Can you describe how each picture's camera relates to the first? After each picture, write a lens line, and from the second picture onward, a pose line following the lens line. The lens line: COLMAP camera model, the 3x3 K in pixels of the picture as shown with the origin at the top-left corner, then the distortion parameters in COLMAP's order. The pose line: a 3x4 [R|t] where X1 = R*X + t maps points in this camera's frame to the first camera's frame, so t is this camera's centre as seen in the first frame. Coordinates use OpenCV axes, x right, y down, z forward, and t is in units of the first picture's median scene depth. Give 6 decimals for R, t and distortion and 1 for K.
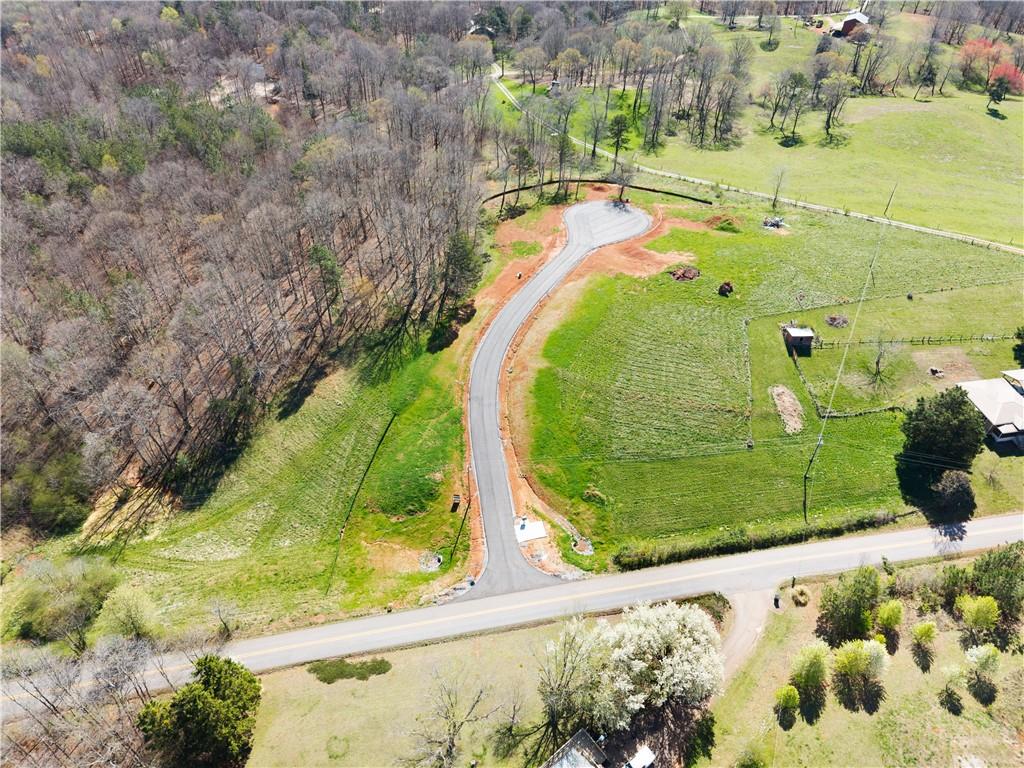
lens RADIAL K [[688.2, 0, 511.1], [0, 688.2, 382.9], [0, 0, 1]] dist [0.017486, -0.017662]
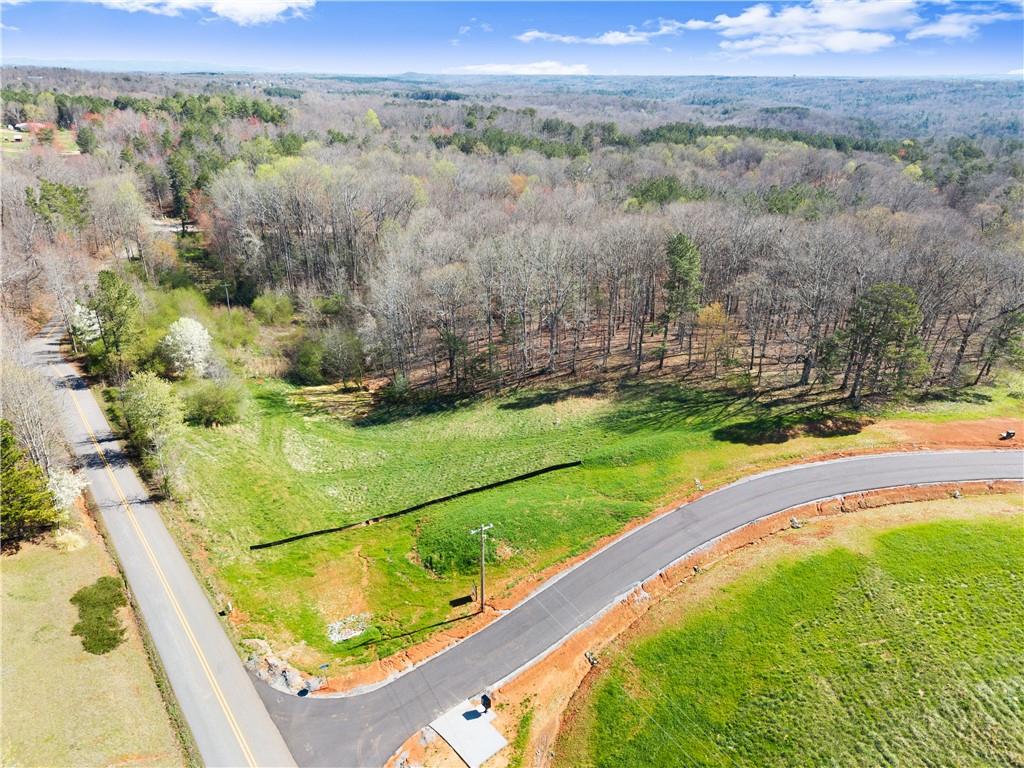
lens RADIAL K [[688.2, 0, 511.1], [0, 688.2, 382.9], [0, 0, 1]] dist [0.017486, -0.017662]
pose [[0.474725, 0.369255, -0.798928, 0.258984], [-0.594774, 0.803691, 0.018040, 0.012949], [0.648753, 0.466617, 0.601155, 0.550749]]
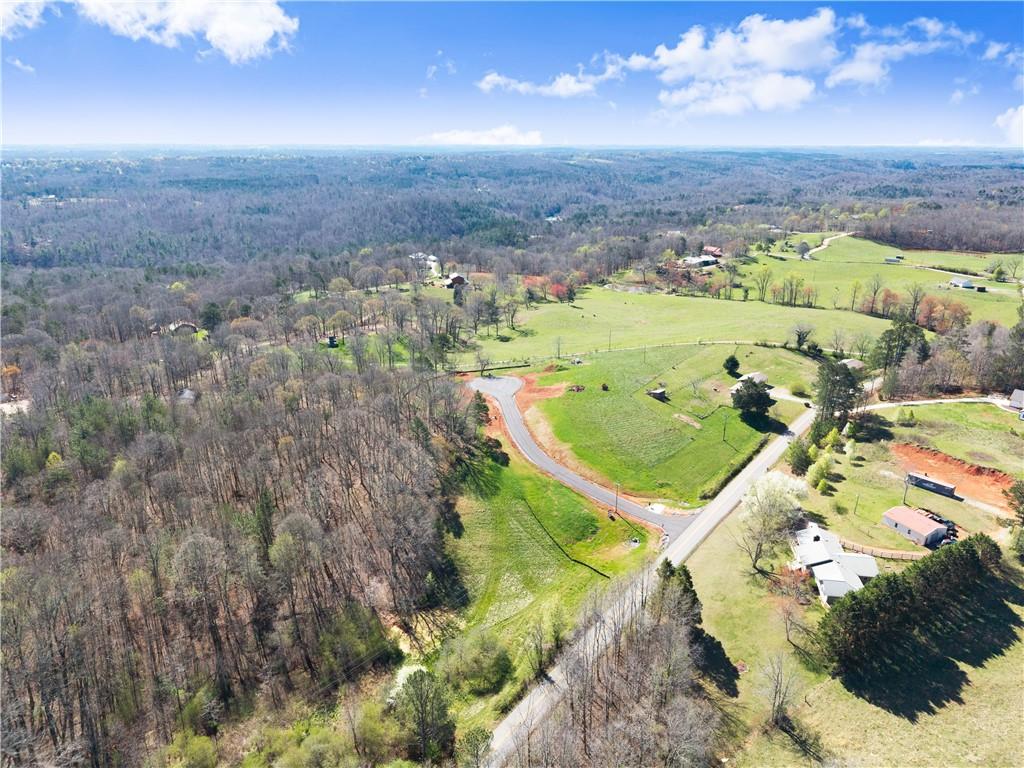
lens RADIAL K [[688.2, 0, 511.1], [0, 688.2, 382.9], [0, 0, 1]] dist [0.017486, -0.017662]
pose [[0.738987, -0.217387, 0.637684, -1.037385], [0.442869, 0.870022, -0.216631, 0.131254], [-0.507707, 0.442498, 0.739209, -0.157467]]
